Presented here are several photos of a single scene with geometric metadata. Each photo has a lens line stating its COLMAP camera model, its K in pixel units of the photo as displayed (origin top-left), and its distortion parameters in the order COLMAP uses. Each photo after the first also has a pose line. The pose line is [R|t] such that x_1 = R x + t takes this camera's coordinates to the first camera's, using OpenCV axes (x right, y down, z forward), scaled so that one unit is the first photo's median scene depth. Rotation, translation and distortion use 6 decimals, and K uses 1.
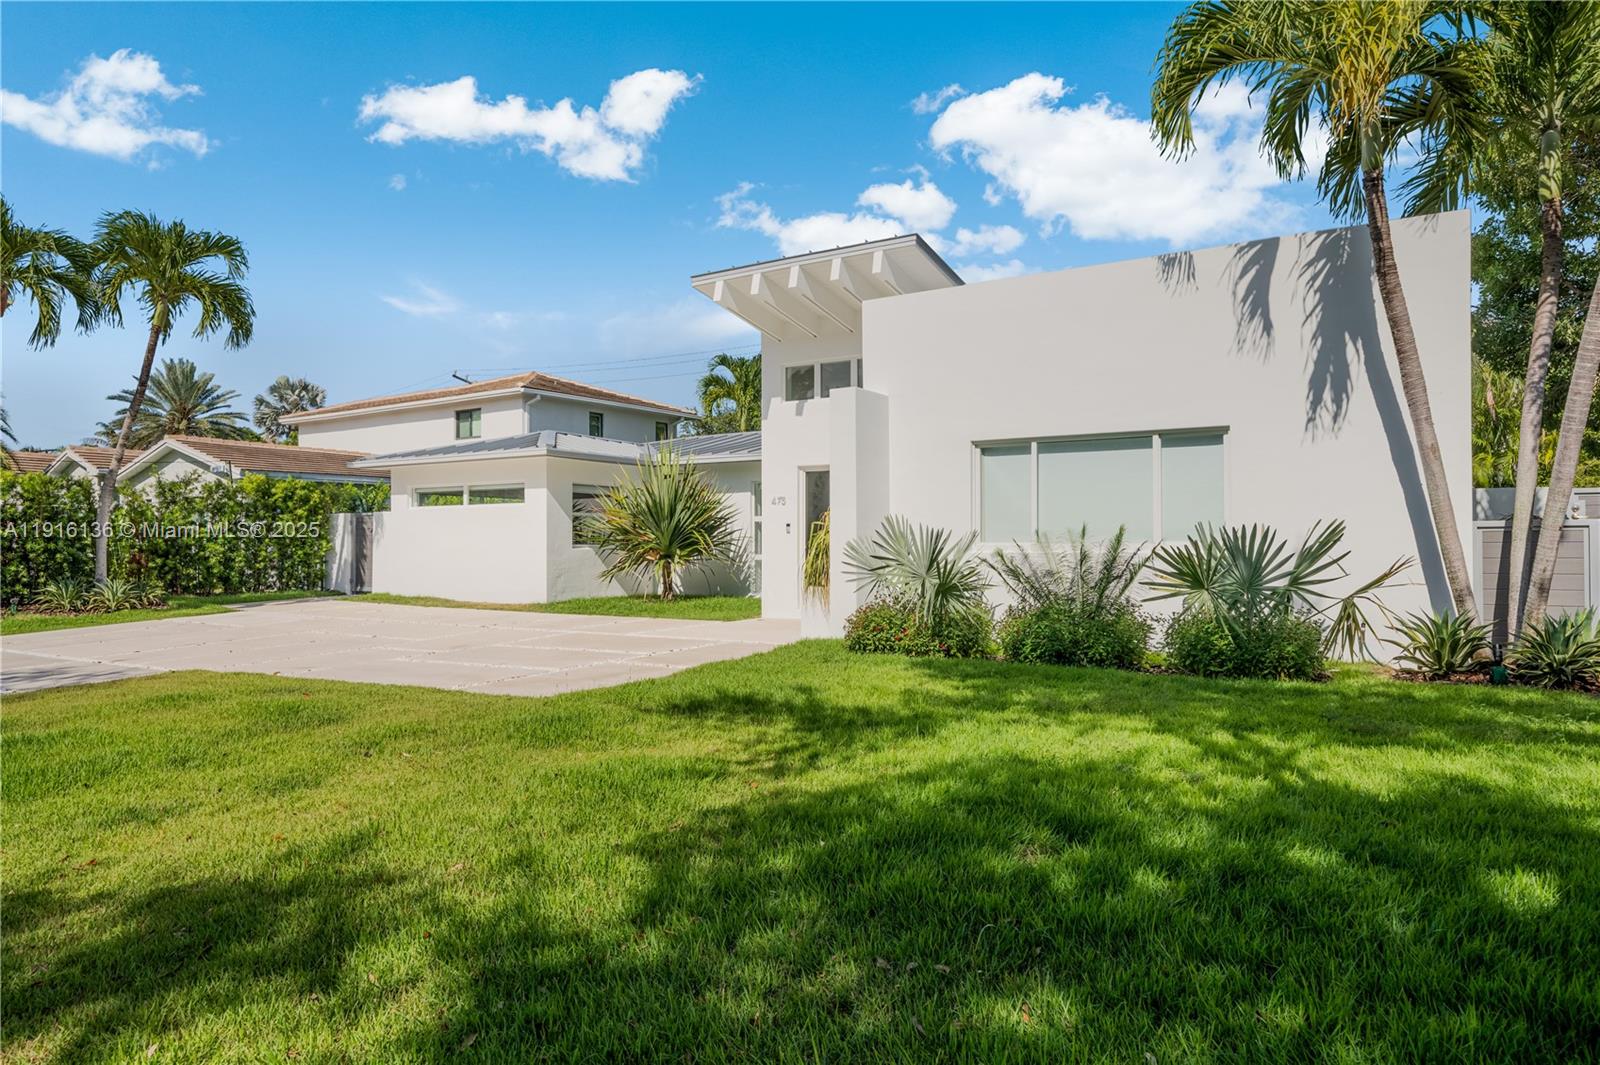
lens RADIAL K [[995.3, 0, 800.0], [0, 995.3, 532.5], [0, 0, 1]] dist [-0.003685, -0.000231]
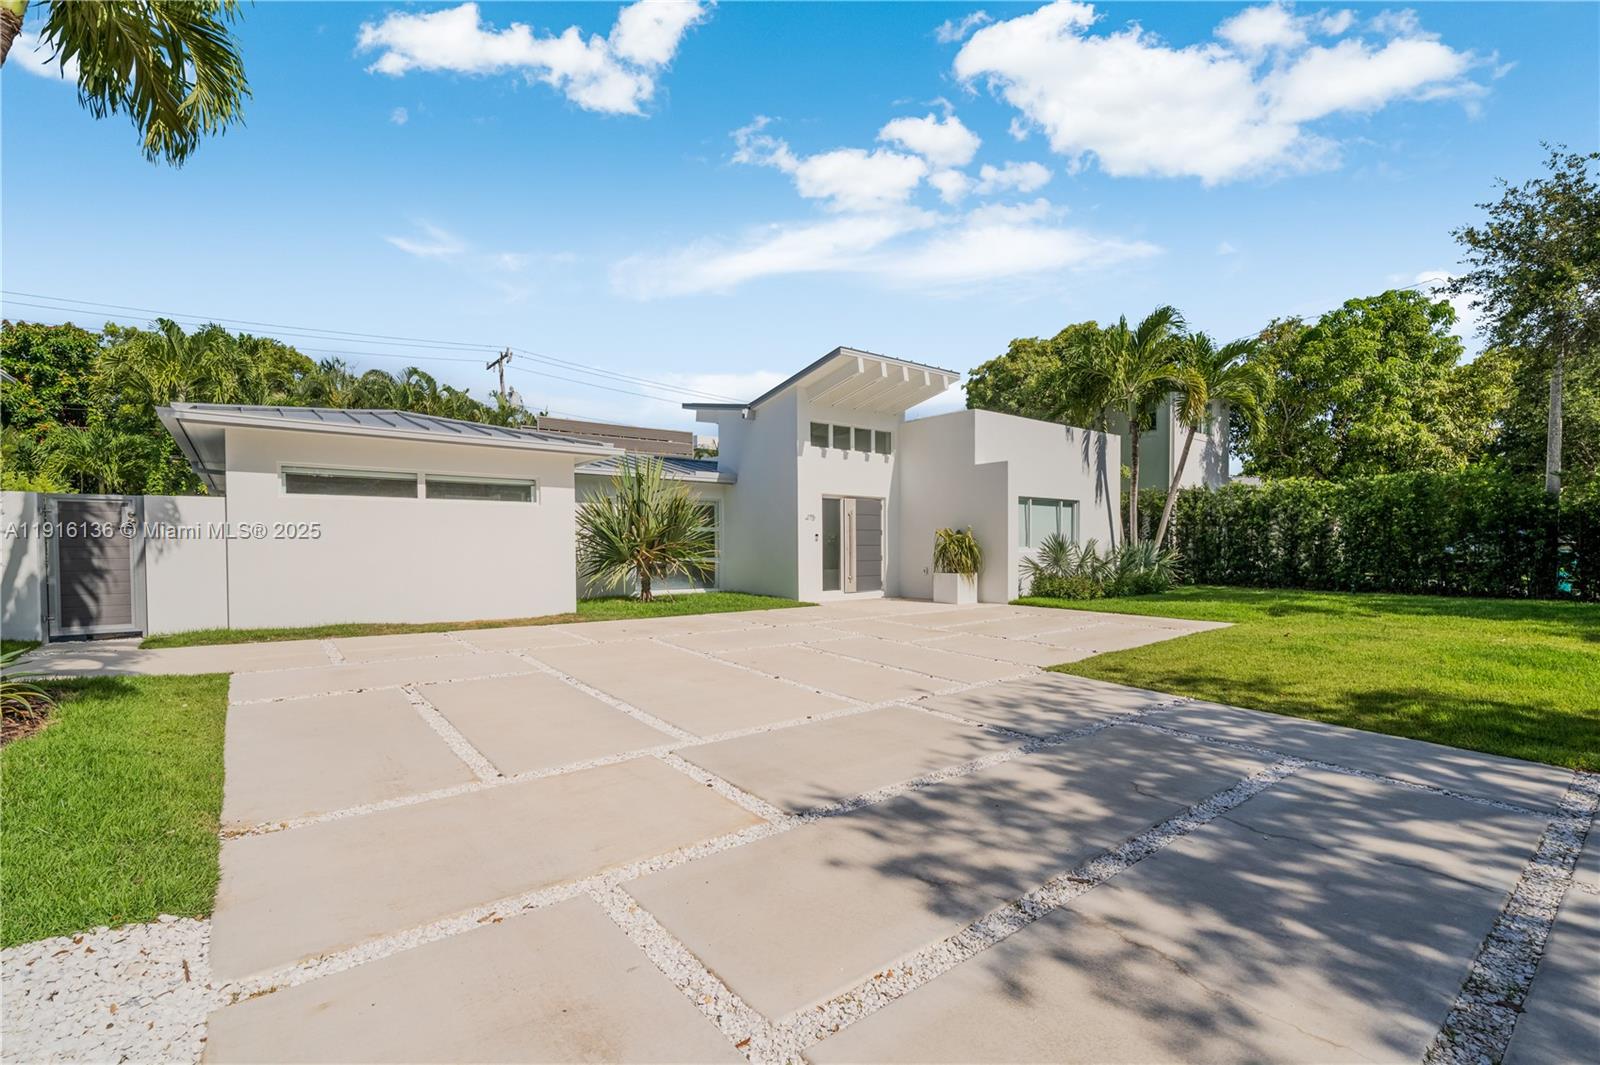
lens RADIAL K [[710.3, 0, 795.7], [0, 710.3, 563.2], [0, 0, 1]] dist [-0.001012, -0.000073]
pose [[0.335808, -0.015193, 0.941808, -0.779842], [-0.004876, 0.999828, 0.017868, 0.011327], [-0.941918, -0.010592, 0.335676, 0.560238]]
